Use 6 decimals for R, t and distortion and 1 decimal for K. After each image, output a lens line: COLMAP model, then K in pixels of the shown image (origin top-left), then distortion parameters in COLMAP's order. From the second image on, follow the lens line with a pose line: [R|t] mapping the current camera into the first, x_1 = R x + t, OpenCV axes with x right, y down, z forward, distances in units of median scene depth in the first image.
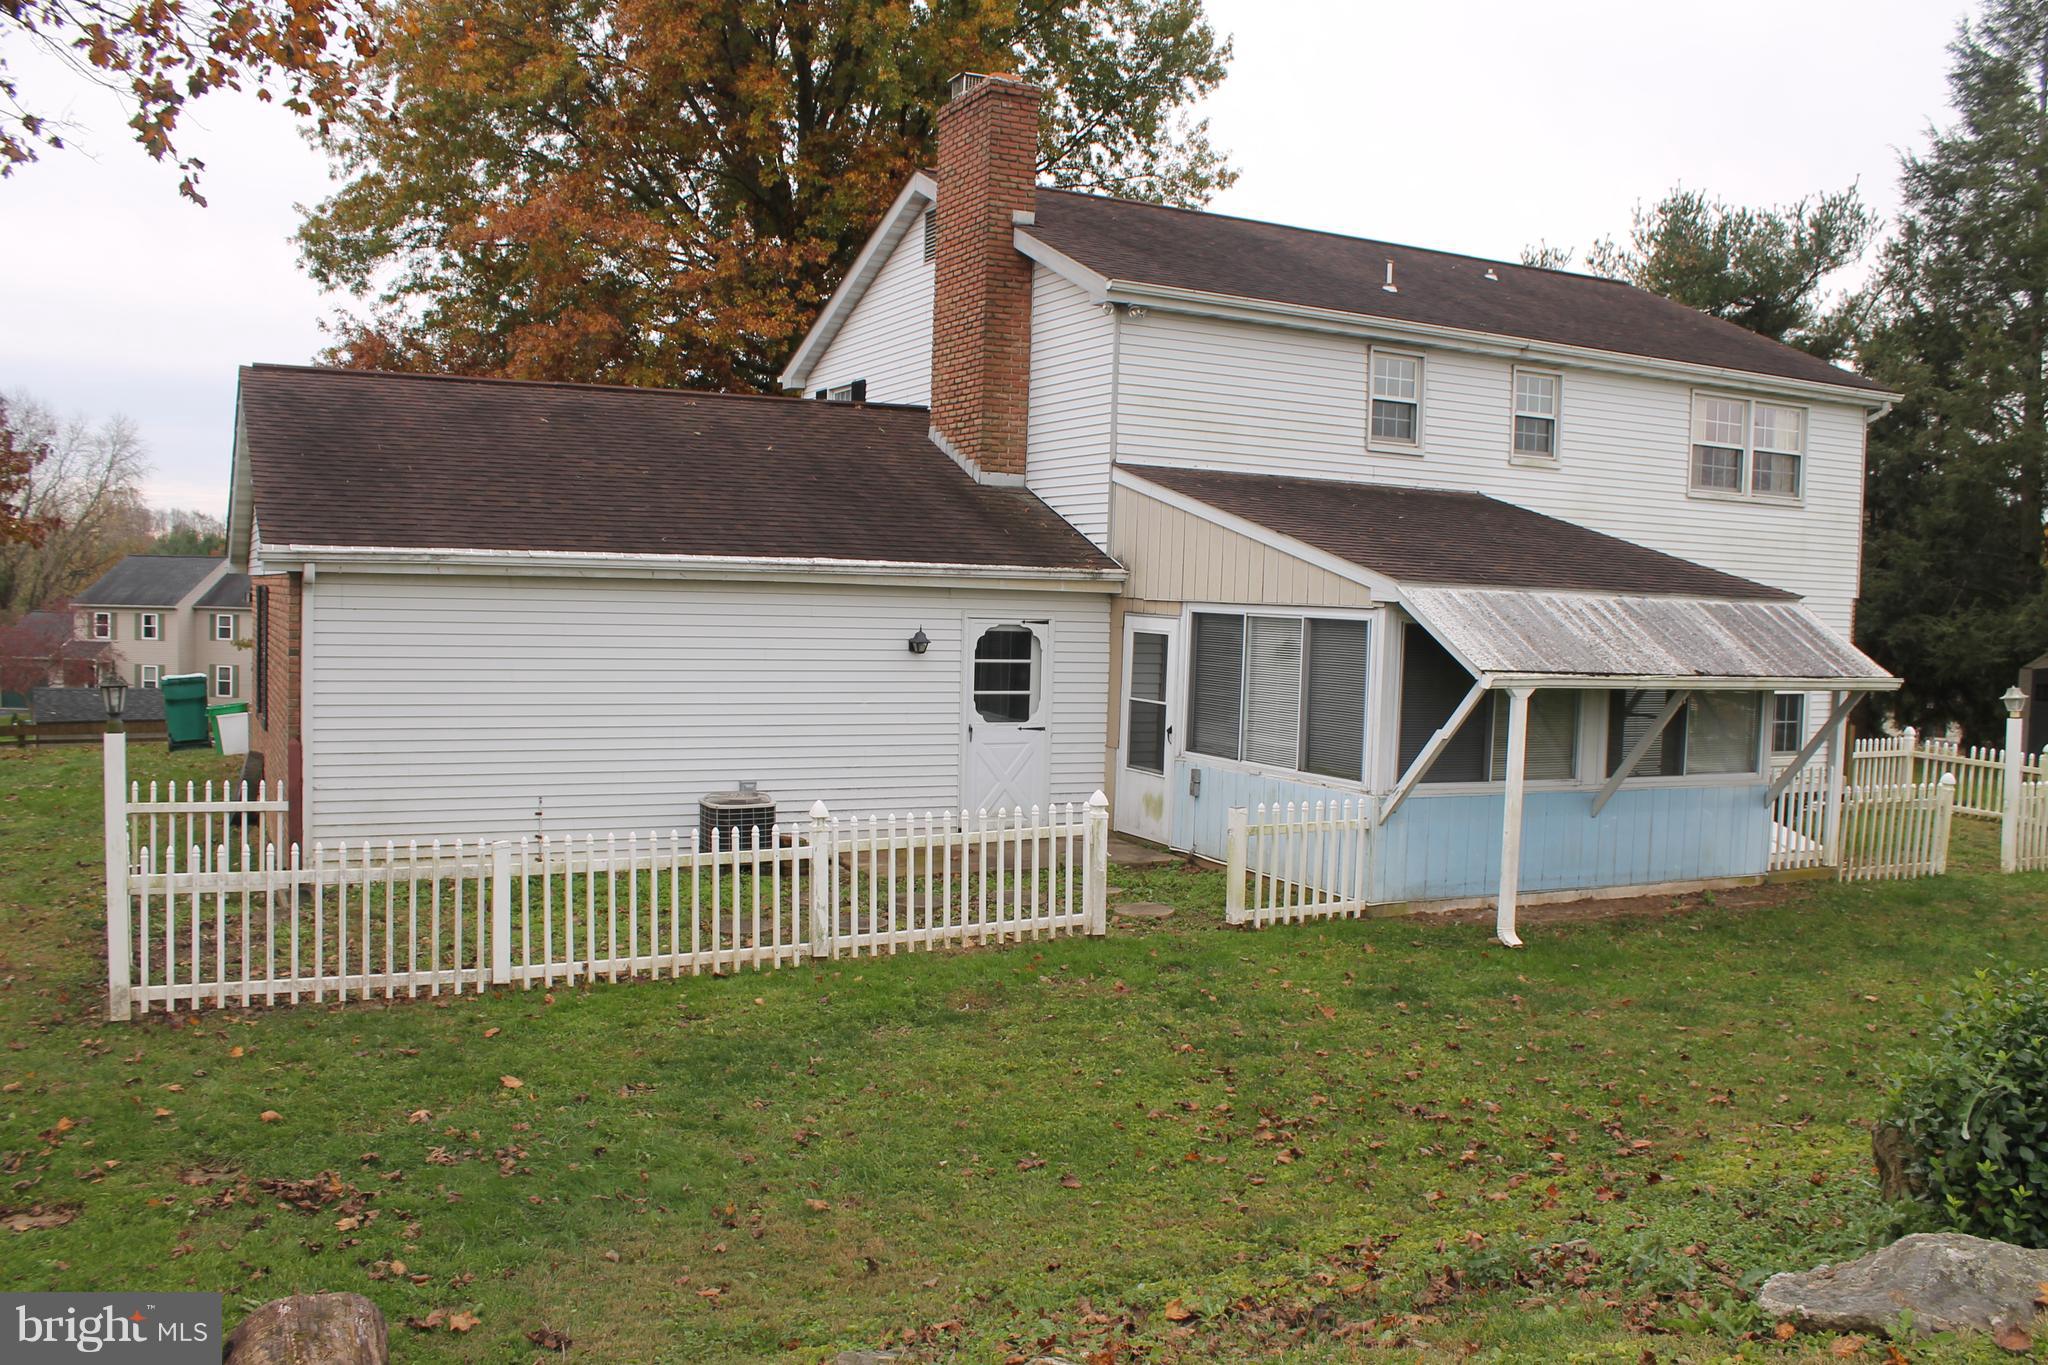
lens RADIAL K [[1736.7, 0, 1024.0], [0, 1736.7, 682.5], [0, 0, 1]] dist [-0.164540, 0.146807]
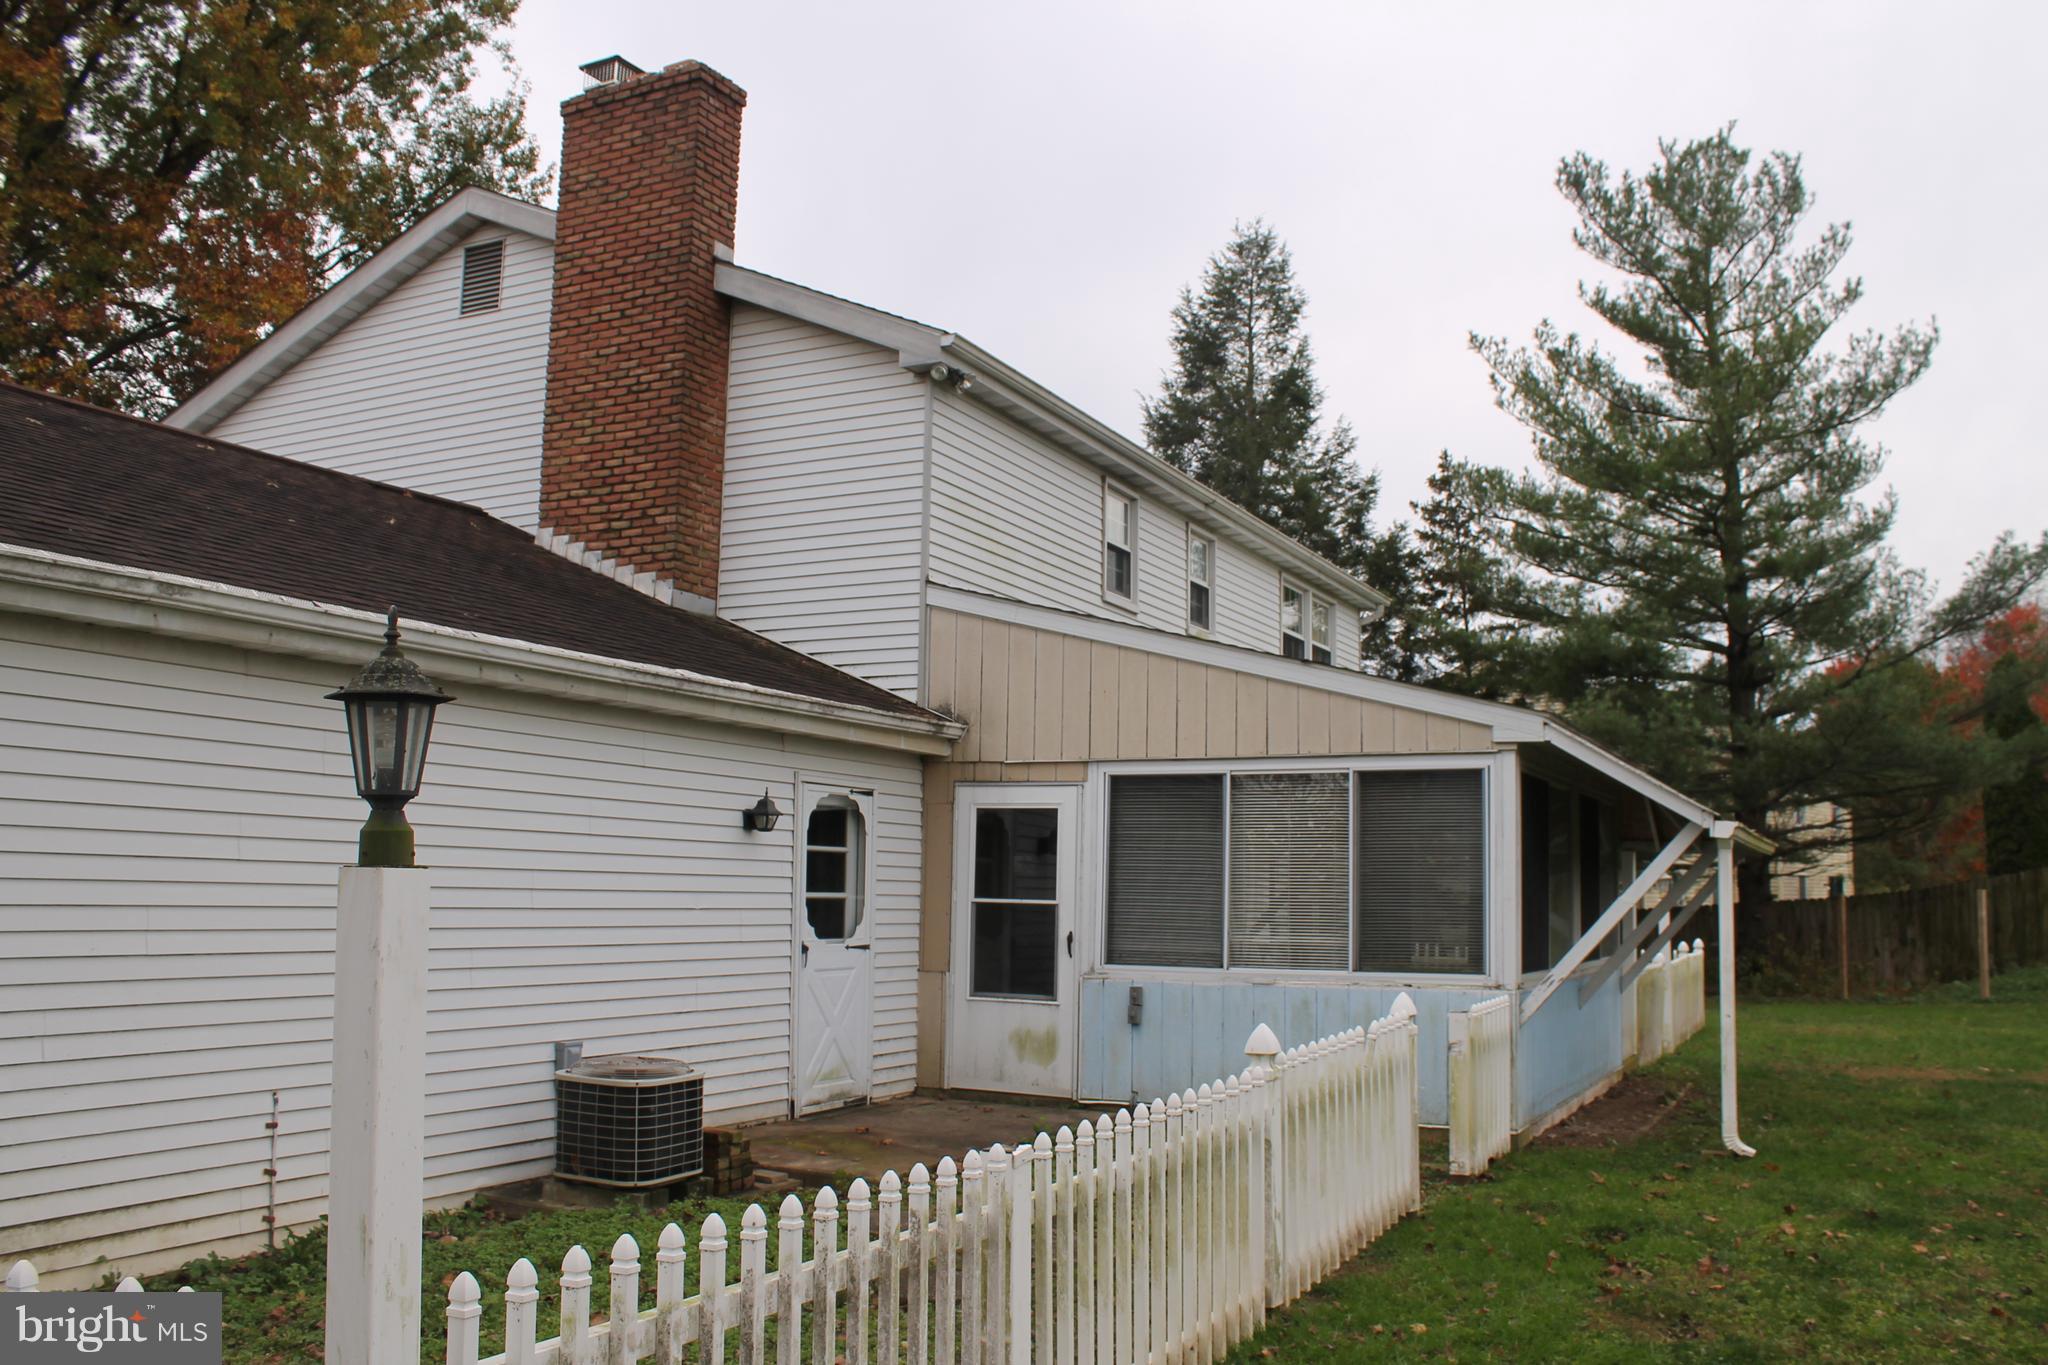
lens RADIAL K [[1747.1, 0, 1022.3], [0, 1747.1, 679.2], [0, 0, 1]] dist [-0.168796, 0.155124]
pose [[0.804018, 0.054779, 0.592076, -0.357405], [0.038526, 0.988856, -0.143806, 0.023240], [-0.593355, 0.138433, 0.792947, 0.399060]]
